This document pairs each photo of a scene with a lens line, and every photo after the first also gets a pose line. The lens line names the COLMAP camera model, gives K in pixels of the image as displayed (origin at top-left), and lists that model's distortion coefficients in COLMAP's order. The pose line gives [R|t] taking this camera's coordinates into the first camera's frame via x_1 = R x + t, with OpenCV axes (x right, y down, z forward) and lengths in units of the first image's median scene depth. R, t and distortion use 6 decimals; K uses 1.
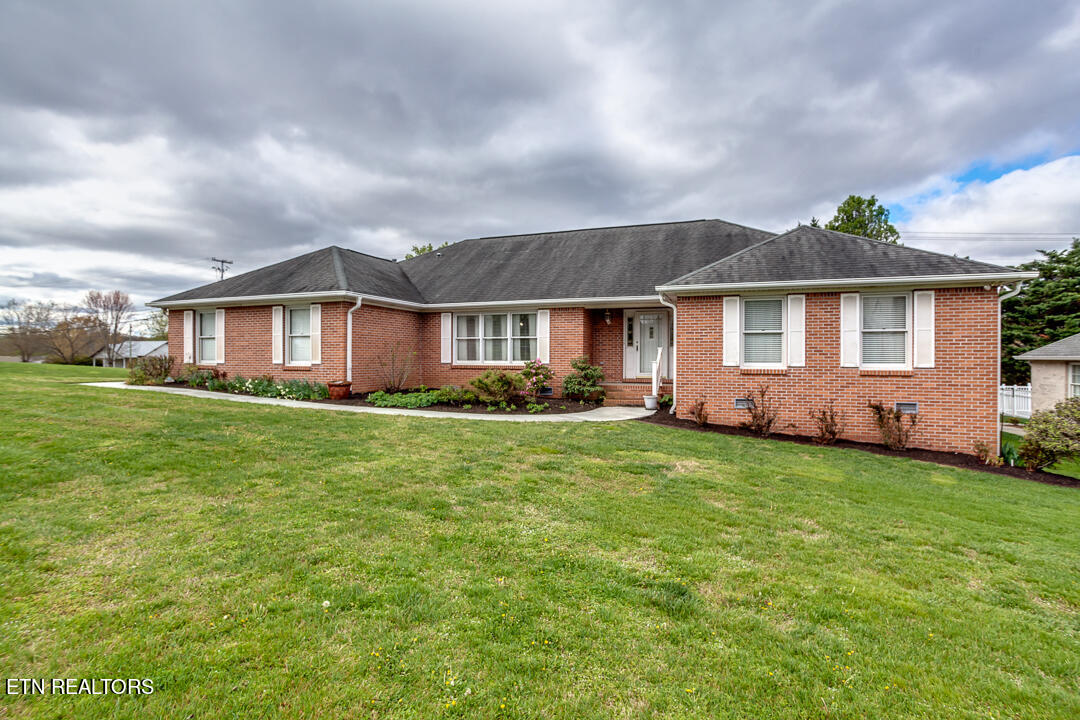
lens RADIAL K [[526.1, 0, 584.0], [0, 526.1, 368.9], [0, 0, 1]] dist [-0.044515, 0.023561]
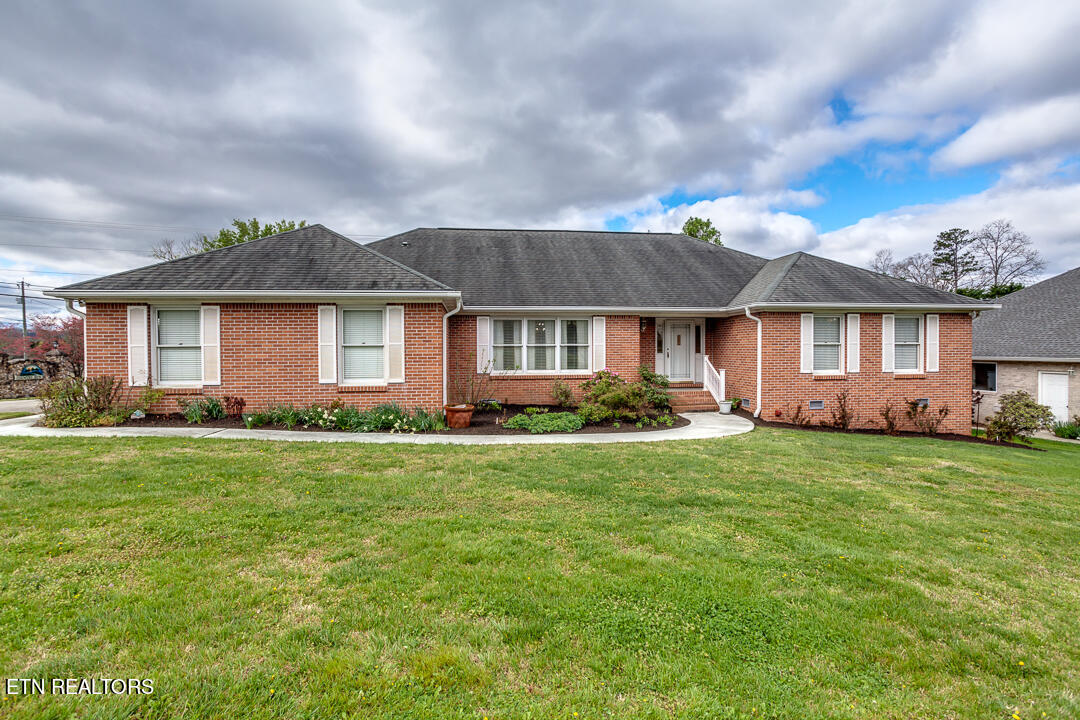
lens RADIAL K [[526.1, 0, 543.7], [0, 526.1, 359.9], [0, 0, 1]] dist [-0.044515, 0.023561]
pose [[0.890427, -0.016461, 0.454828, -0.589414], [0.015715, 0.999862, 0.005421, -0.038741], [-0.454854, 0.002320, 0.890563, 0.182218]]
